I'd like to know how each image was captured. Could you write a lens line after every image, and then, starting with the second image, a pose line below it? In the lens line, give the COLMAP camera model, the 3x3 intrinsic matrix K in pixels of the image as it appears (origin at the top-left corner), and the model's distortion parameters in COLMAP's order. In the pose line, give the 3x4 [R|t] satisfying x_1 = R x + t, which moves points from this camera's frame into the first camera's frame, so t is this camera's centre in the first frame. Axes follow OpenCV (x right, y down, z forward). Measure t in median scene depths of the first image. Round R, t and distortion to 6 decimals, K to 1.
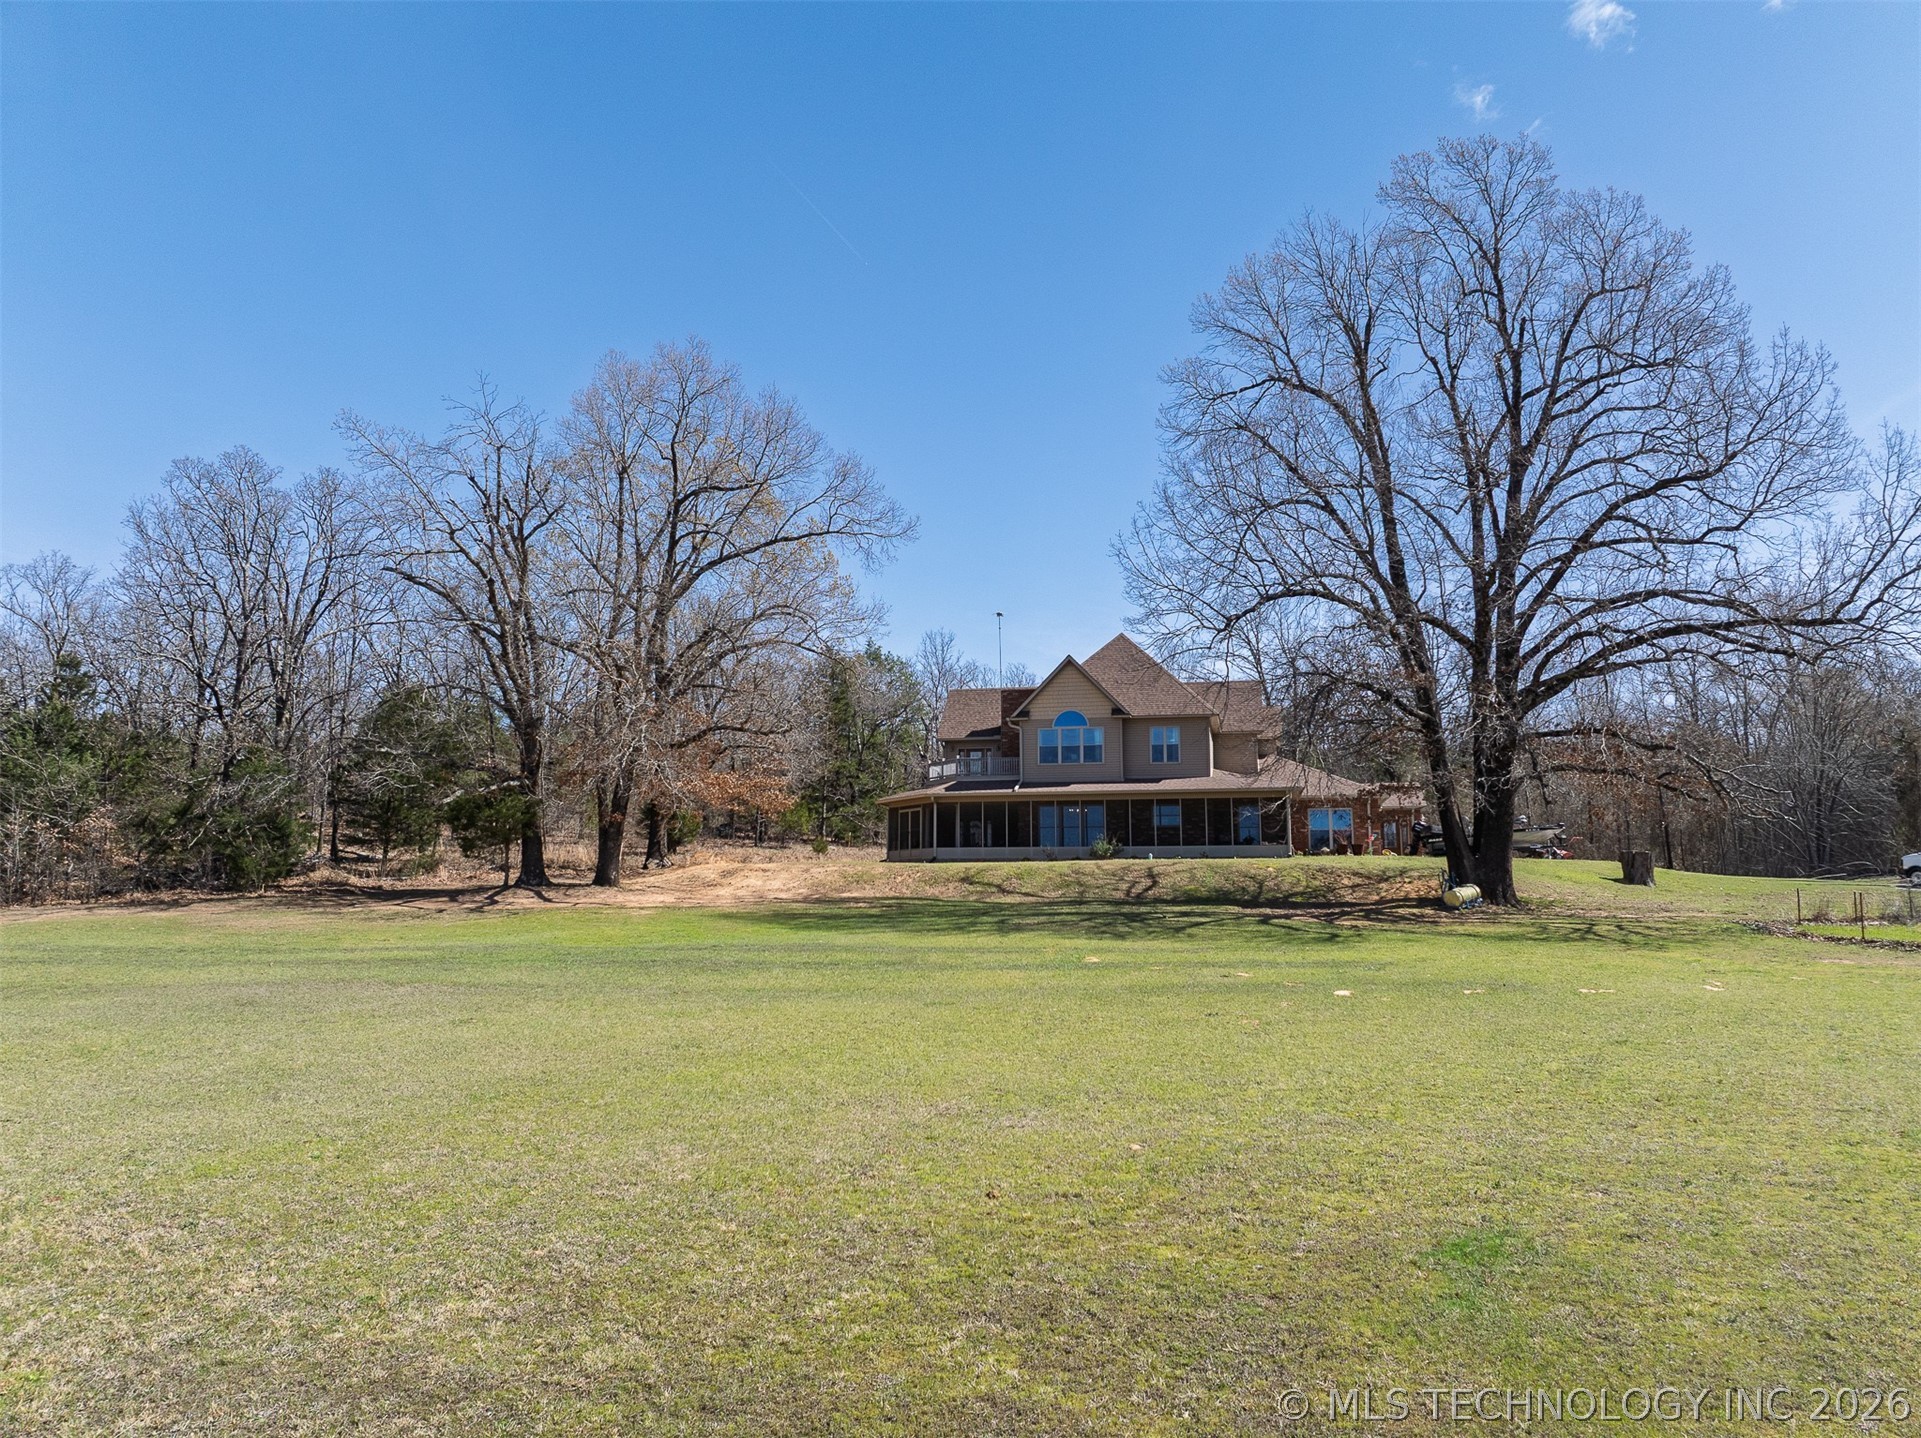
lens RADIAL K [[1350.6, 0, 958.6], [0, 1350.6, 722.0], [0, 0, 1]] dist [-0.059840, 0.030901]
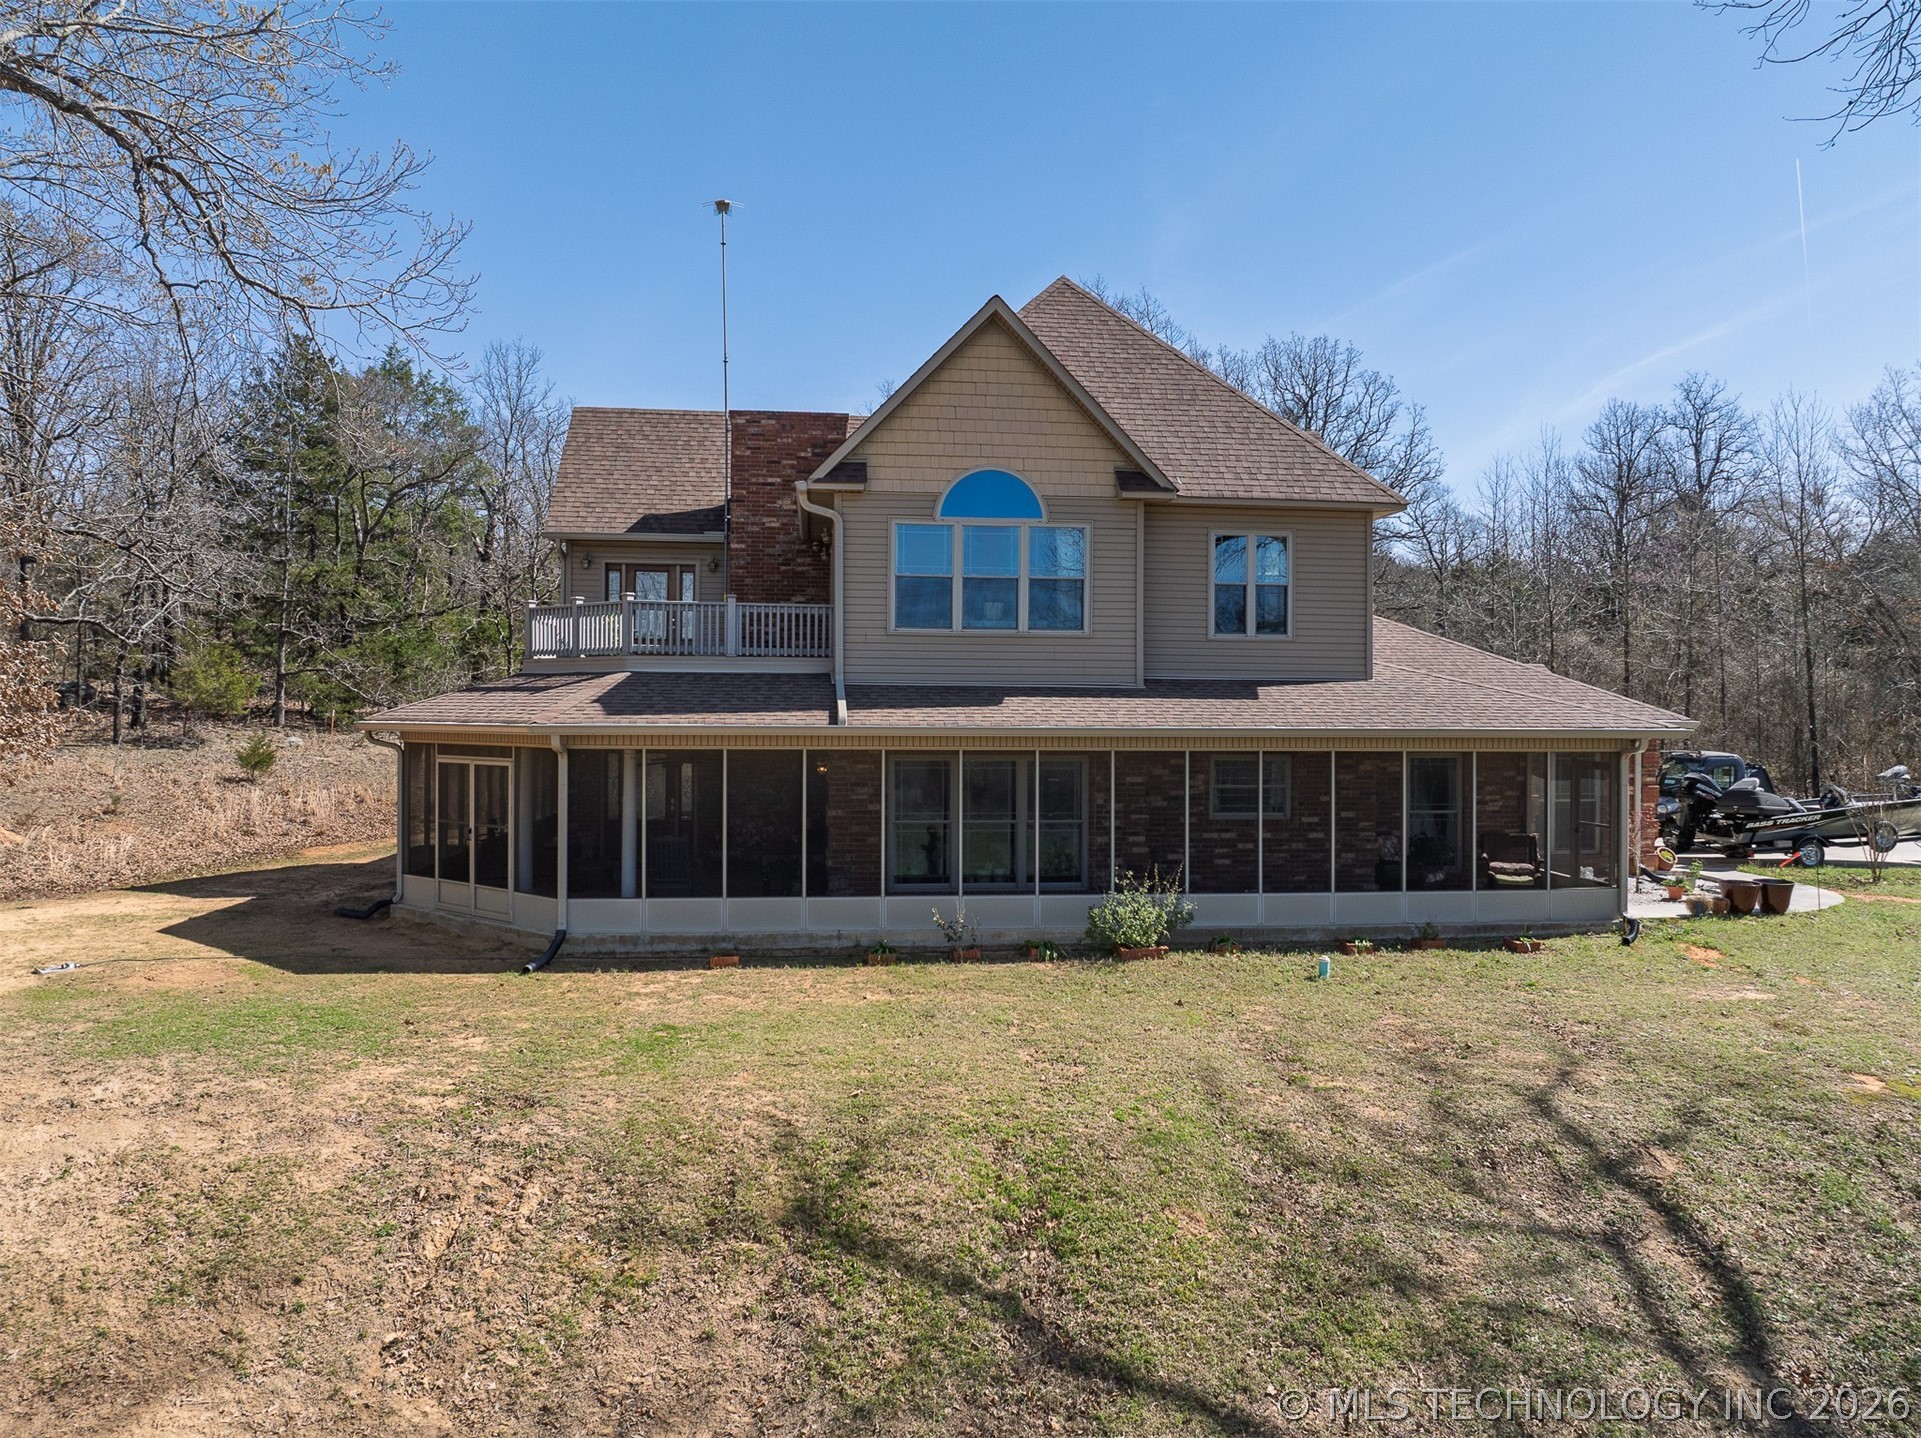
lens RADIAL K [[1350.6, 0, 959.6], [0, 1350.6, 718.0], [0, 0, 1]] dist [-0.059840, 0.030901]
pose [[0.947294, 0.007442, 0.320280, -0.029089], [-0.054498, 0.988902, 0.138211, 0.006631], [-0.315697, -0.148381, 0.937186, 0.684947]]
